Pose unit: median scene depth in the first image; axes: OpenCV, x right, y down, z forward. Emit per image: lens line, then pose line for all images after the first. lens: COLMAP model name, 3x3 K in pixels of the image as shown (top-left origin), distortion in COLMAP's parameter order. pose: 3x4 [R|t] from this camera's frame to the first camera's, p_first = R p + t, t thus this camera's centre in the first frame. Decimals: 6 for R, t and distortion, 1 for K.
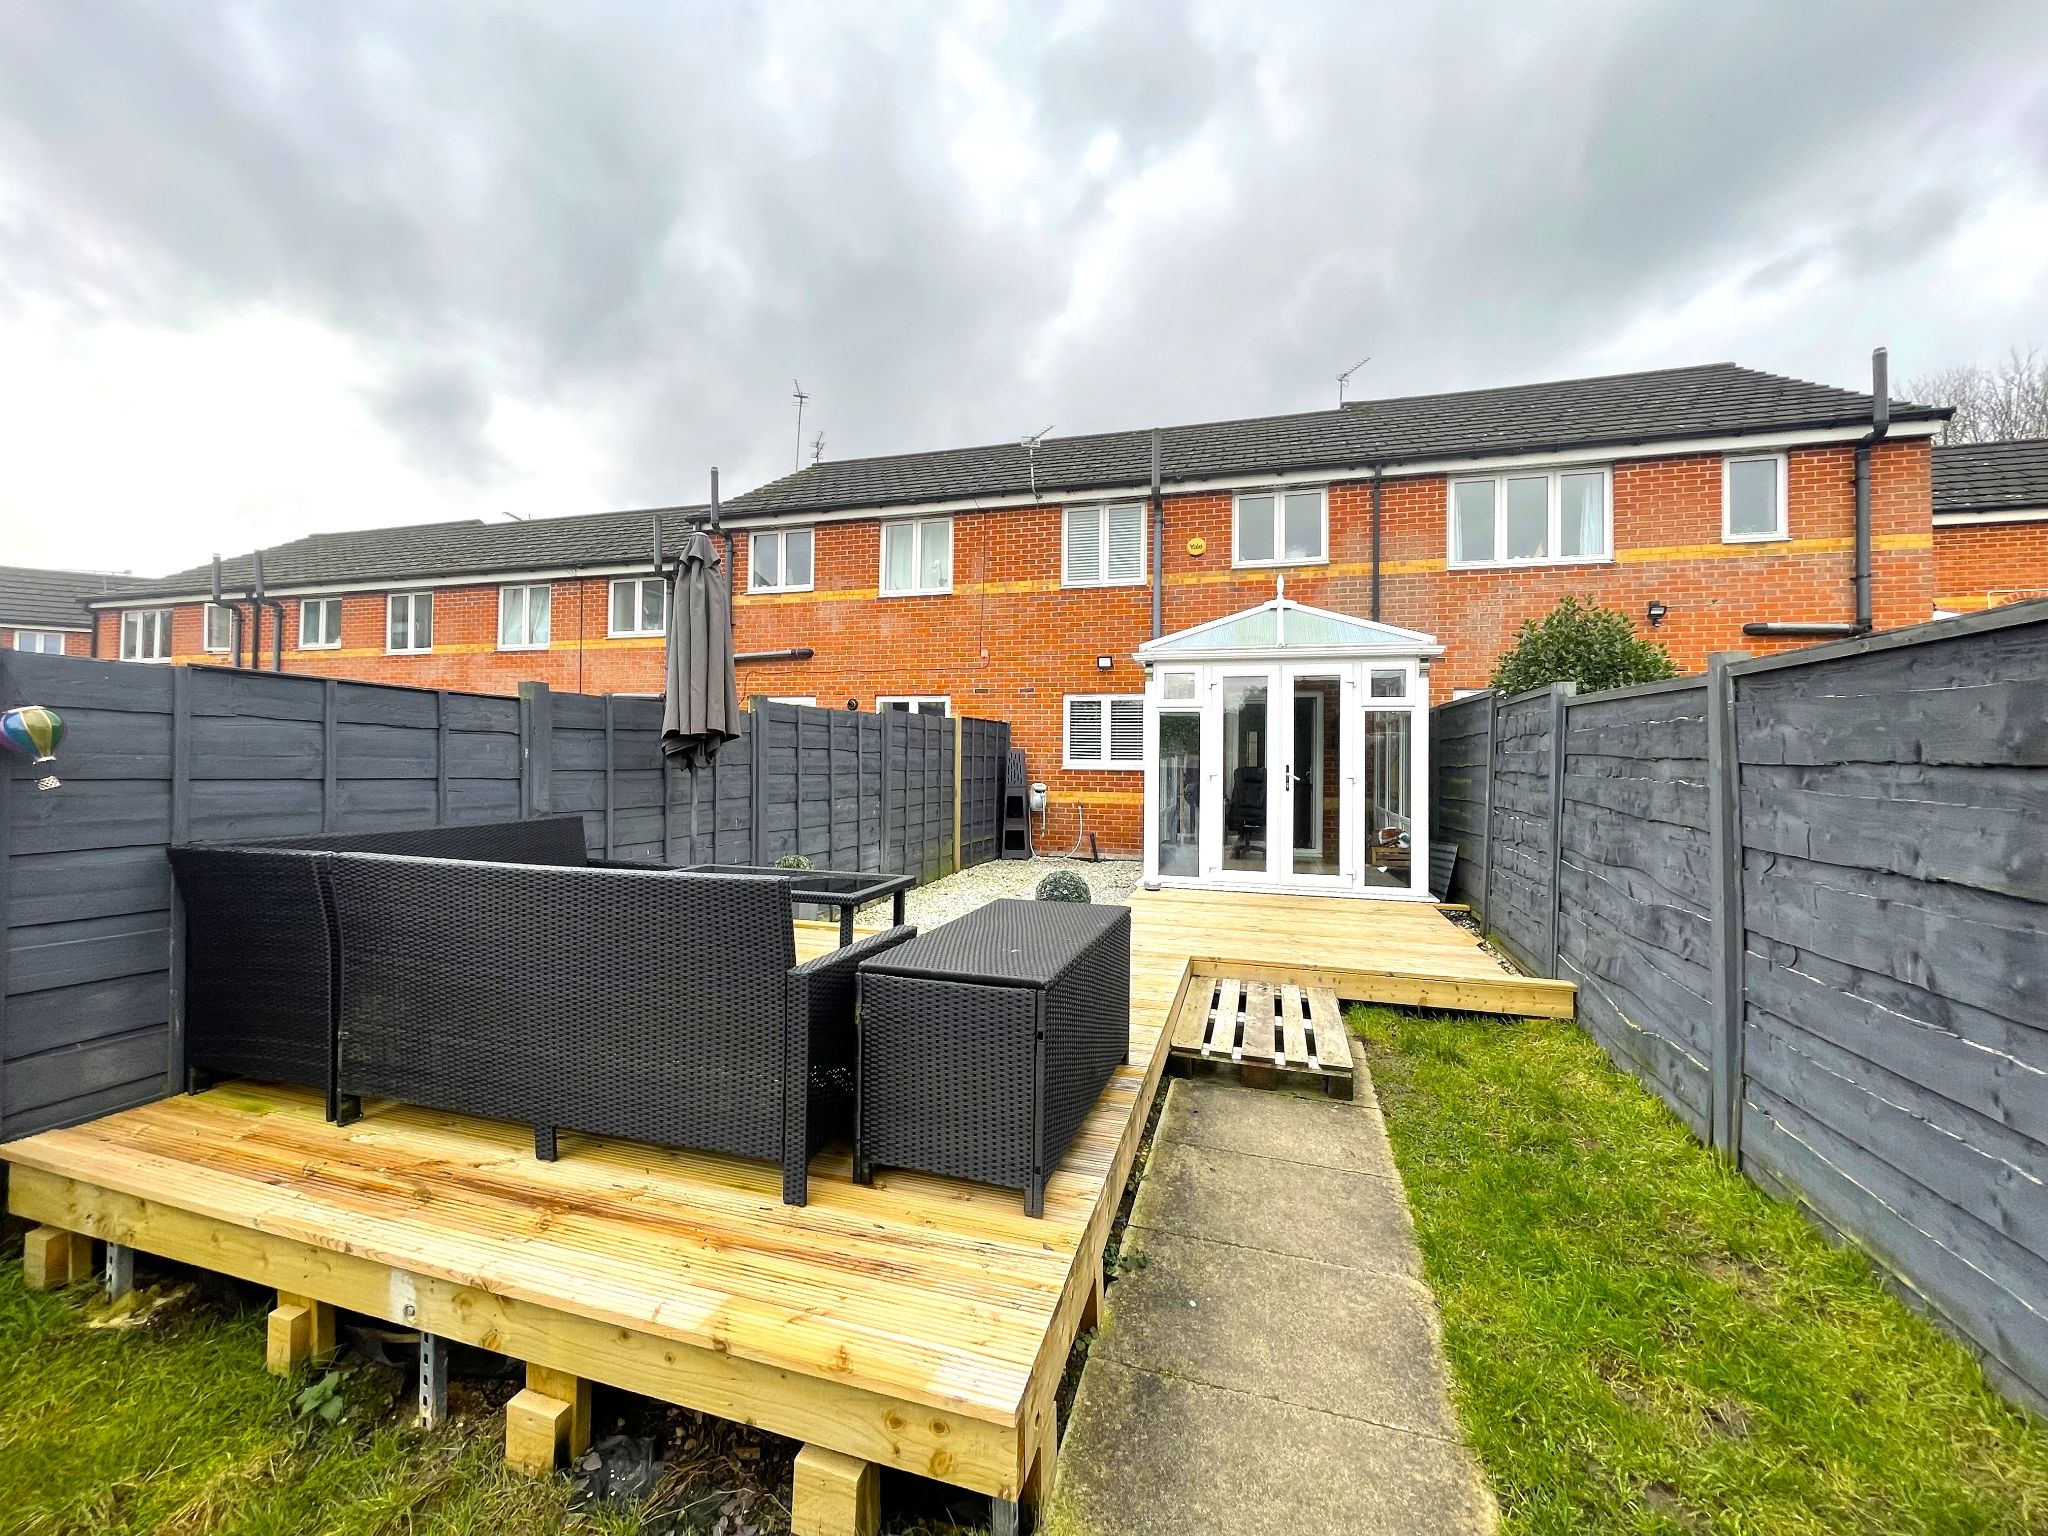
lens RADIAL K [[831.6, 0, 1019.8], [0, 831.6, 757.3], [0, 0, 1]] dist [-0.001580, 0.000118]
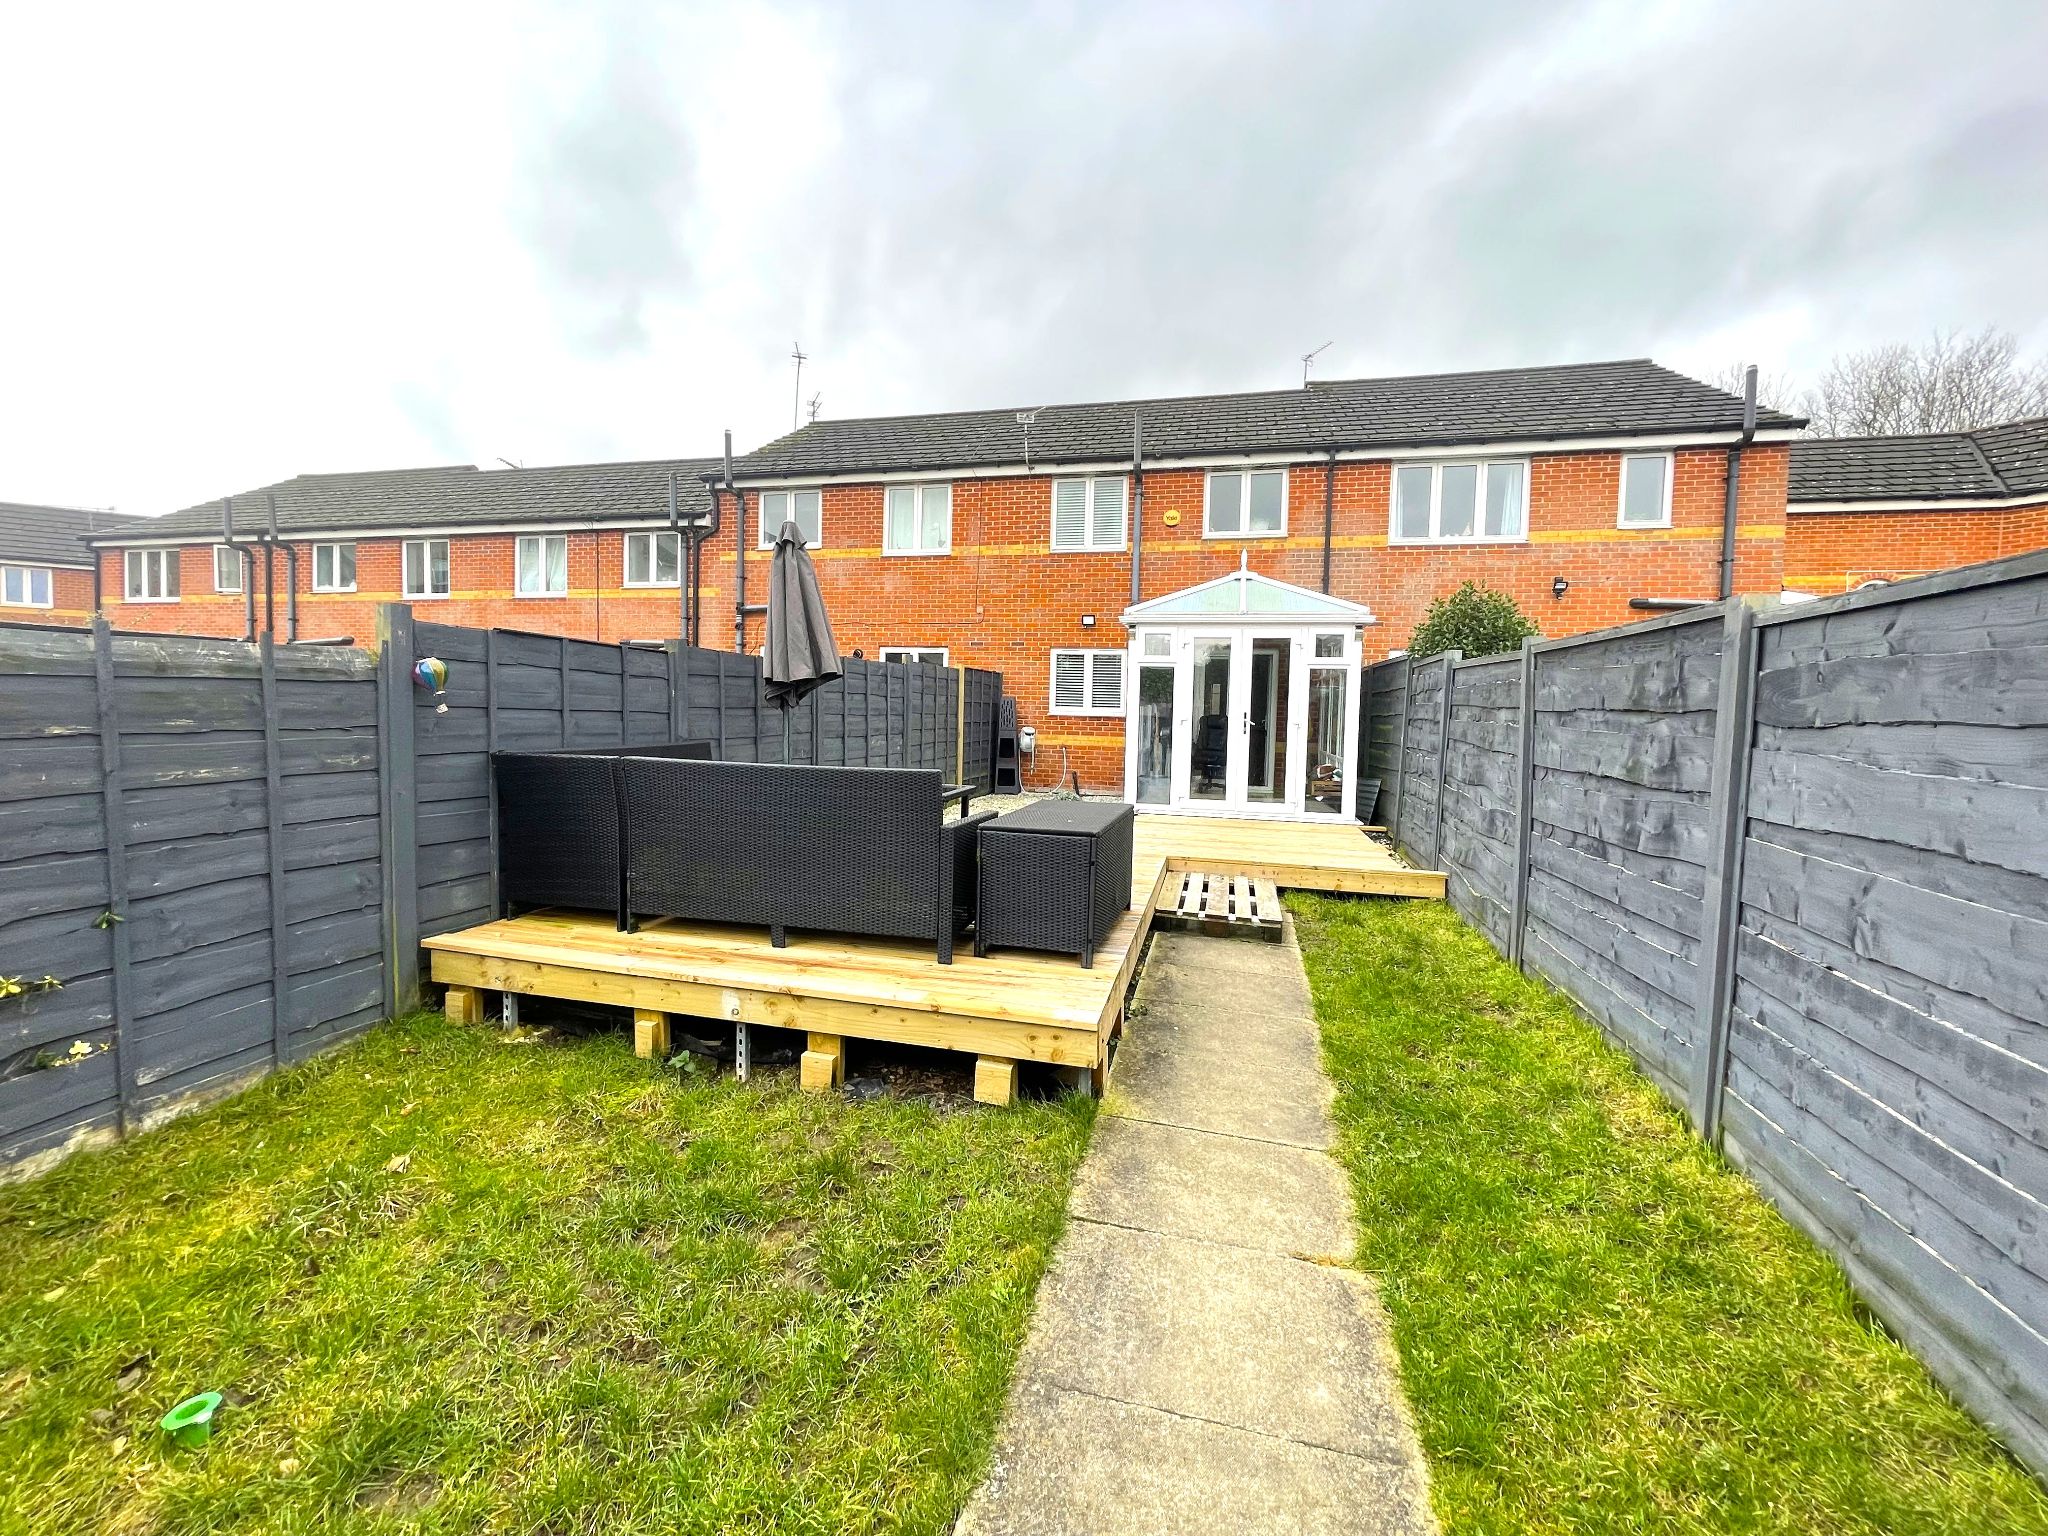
lens RADIAL K [[831.6, 0, 1017.2], [0, 831.6, 759.4], [0, 0, 1]] dist [-0.001580, 0.000118]
pose [[0.999075, 0.010234, 0.041778, -0.054858], [-0.012886, 0.997885, 0.063711, 0.004459], [-0.041037, -0.064190, 0.997094, -0.181873]]
